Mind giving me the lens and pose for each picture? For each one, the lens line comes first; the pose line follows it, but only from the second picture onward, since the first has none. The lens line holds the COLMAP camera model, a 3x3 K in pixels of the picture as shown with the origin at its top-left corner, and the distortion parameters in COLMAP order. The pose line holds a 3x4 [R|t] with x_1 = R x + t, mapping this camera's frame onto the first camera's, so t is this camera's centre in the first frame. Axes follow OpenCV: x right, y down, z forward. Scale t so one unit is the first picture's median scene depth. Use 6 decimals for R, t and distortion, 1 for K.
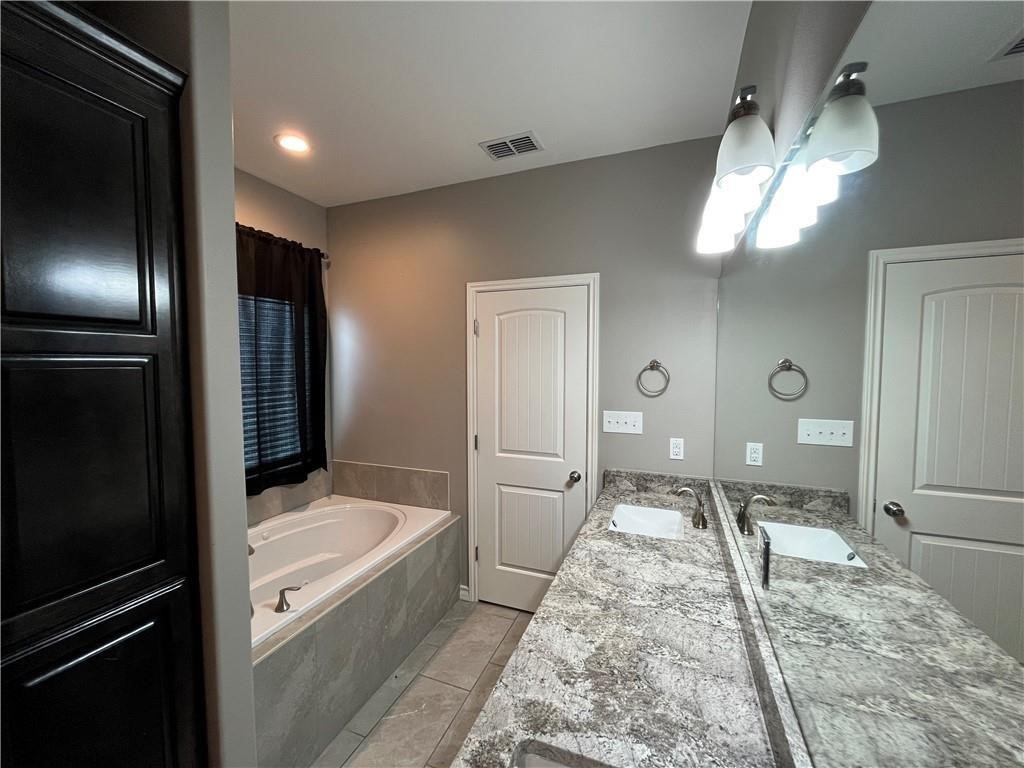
lens RADIAL K [[412.1, 0, 511.2], [0, 412.1, 383.0], [0, 0, 1]] dist [-0.004535, 0.000879]
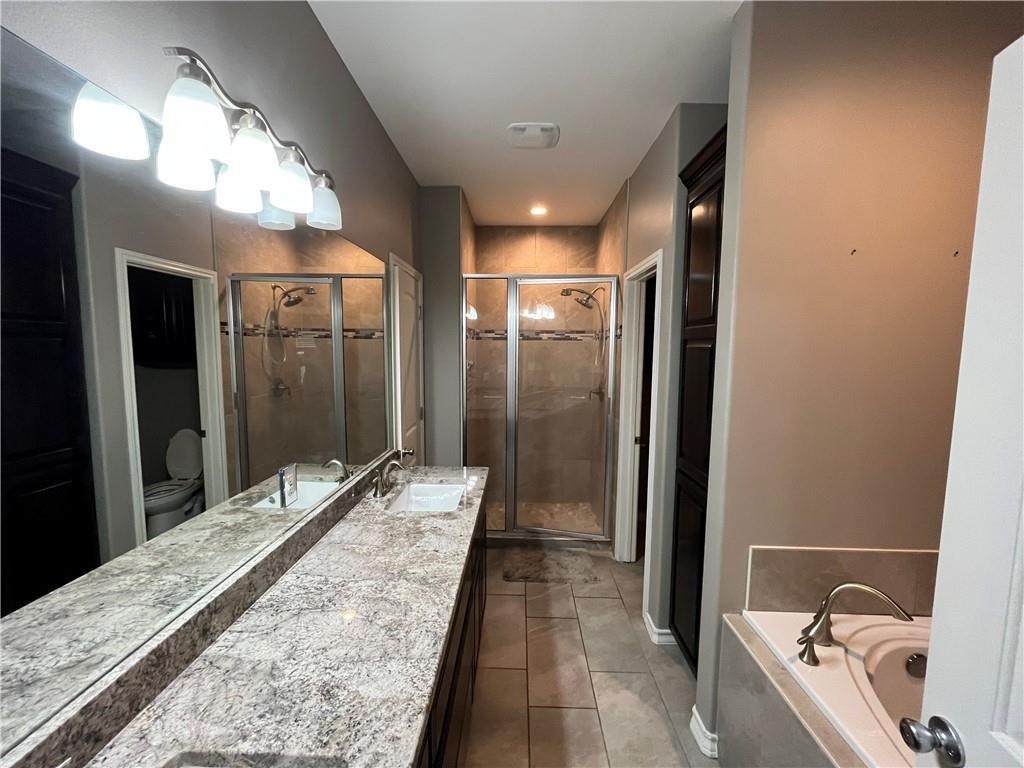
lens RADIAL K [[412.1, 0, 511.1], [0, 412.1, 383.1], [0, 0, 1]] dist [-0.004535, 0.000879]
pose [[-0.939758, 0.022302, -0.341113, 0.317234], [-0.027879, 0.989545, 0.141502, -0.093408], [0.340703, 0.142488, -0.929311, 2.017454]]
